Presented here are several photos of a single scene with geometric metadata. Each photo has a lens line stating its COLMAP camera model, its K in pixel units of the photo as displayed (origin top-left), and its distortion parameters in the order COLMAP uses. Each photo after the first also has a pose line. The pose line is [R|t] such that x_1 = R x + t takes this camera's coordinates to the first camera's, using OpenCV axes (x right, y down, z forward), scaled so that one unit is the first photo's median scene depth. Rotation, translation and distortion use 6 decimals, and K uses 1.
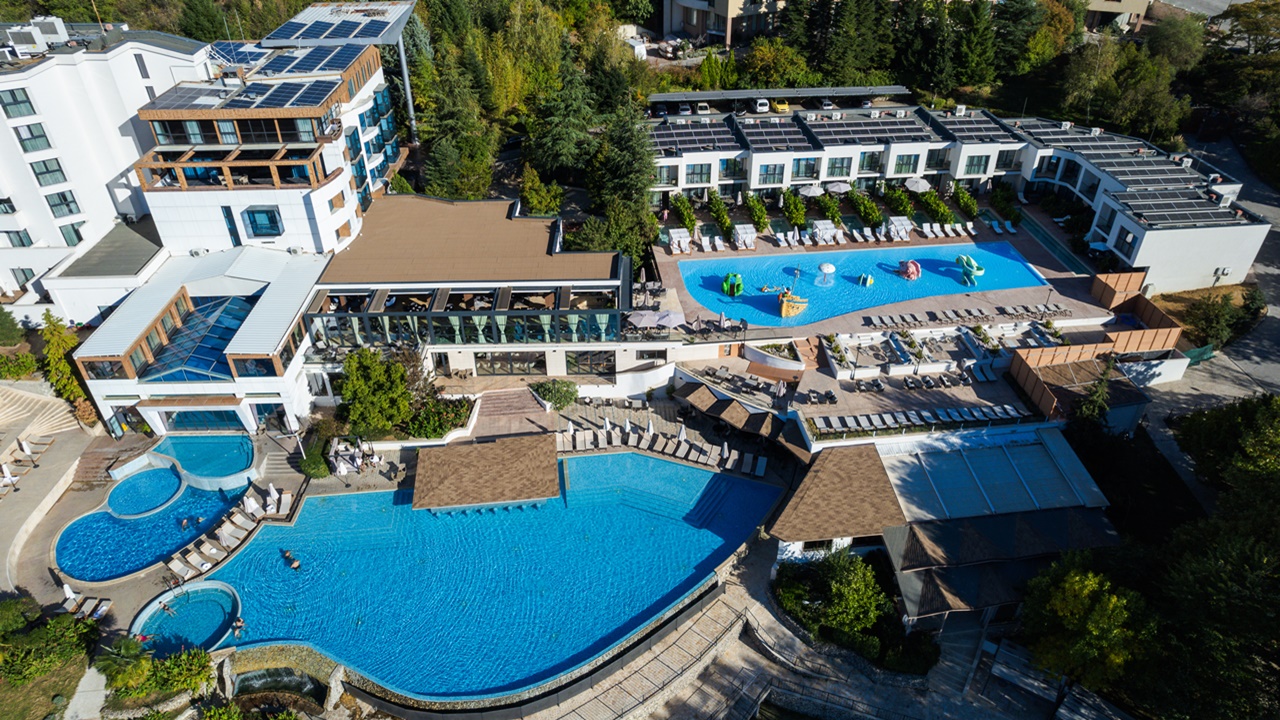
lens RADIAL K [[801.4, 0, 640.0], [0, 801.4, 360.0], [0, 0, 1]] dist [-0.071418, 0.060706]
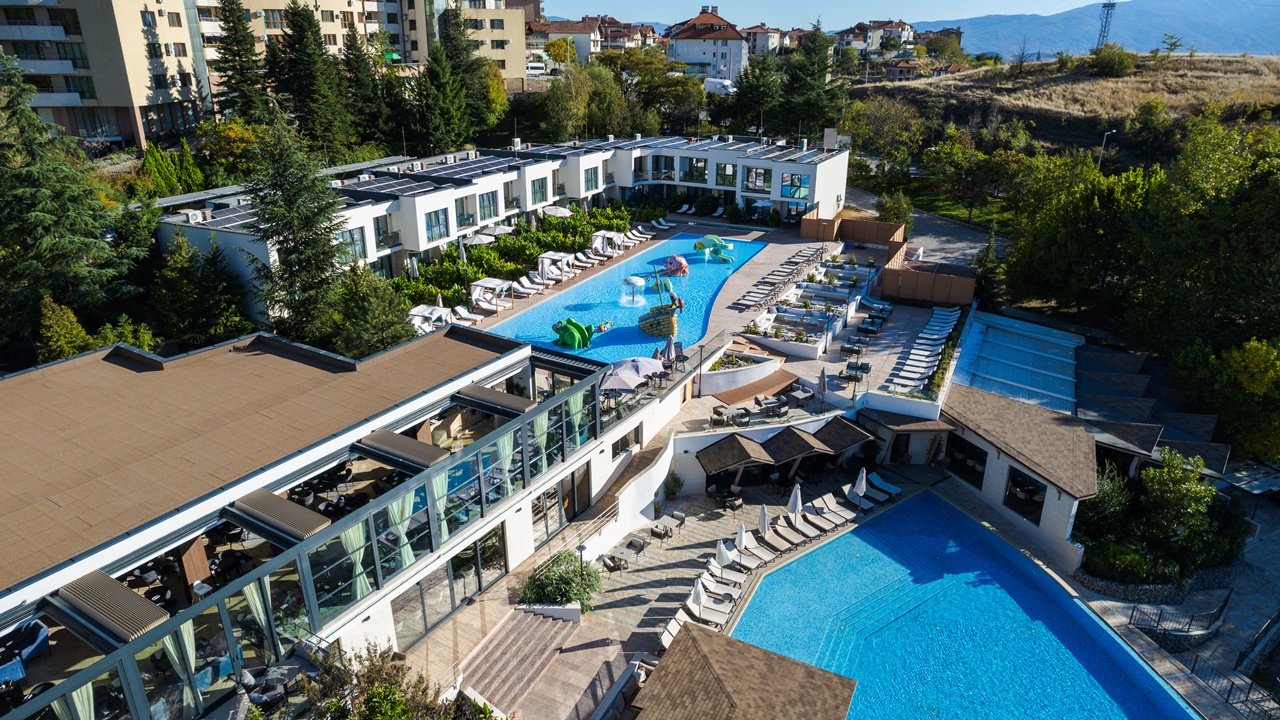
lens RADIAL K [[801.4, 0, 640.0], [0, 801.4, 360.0], [0, 0, 1]] dist [-0.071418, 0.060706]
pose [[0.544542, -0.307422, 0.780362, -0.470307], [0.481637, 0.876323, 0.009137, -0.067796], [-0.686658, 0.370876, 0.625261, 0.680686]]
